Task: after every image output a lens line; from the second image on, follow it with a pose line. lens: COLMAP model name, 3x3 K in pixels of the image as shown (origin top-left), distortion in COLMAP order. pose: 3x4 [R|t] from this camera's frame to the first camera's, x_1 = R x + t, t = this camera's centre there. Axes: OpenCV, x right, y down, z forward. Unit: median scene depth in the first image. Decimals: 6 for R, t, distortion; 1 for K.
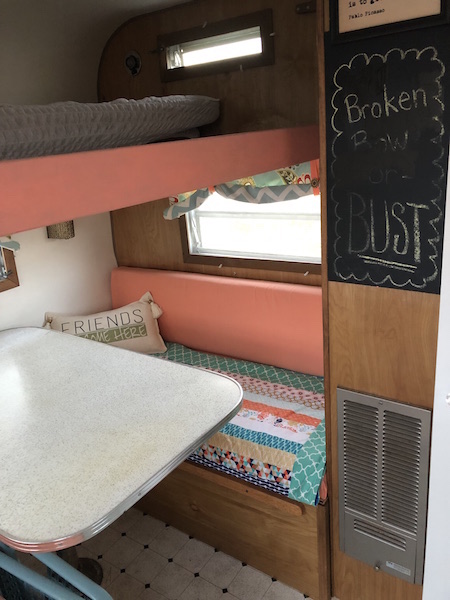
lens RADIAL K [[482.8, 0, 228.5], [0, 482.8, 292.8], [0, 0, 1]] dist [-0.006906, -0.005059]
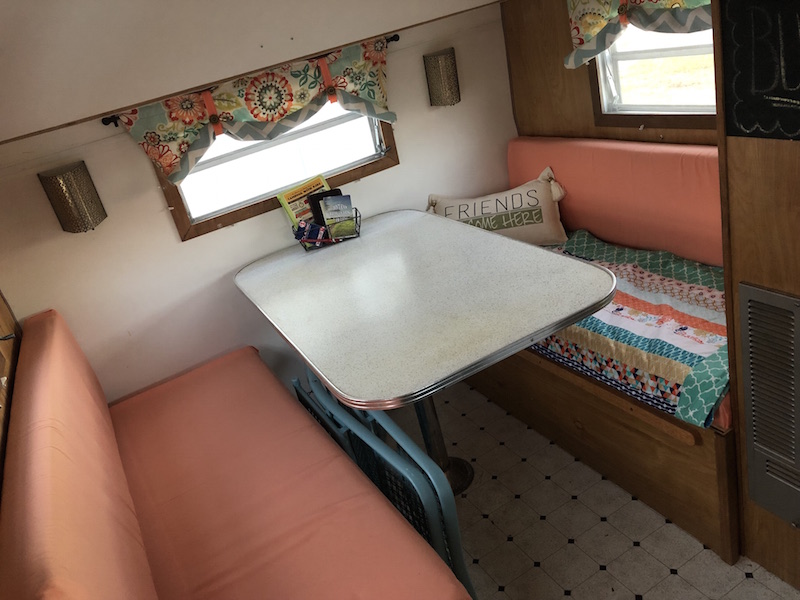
lens RADIAL K [[655.7, 0, 394.9], [0, 655.7, 300.6], [0, 0, 1]] dist [0.007610, -0.007276]
pose [[0.879462, 0.067159, -0.471208, 0.176819], [0.018632, 0.984379, 0.175072, 0.026695], [0.475605, -0.162748, 0.864473, -0.109102]]
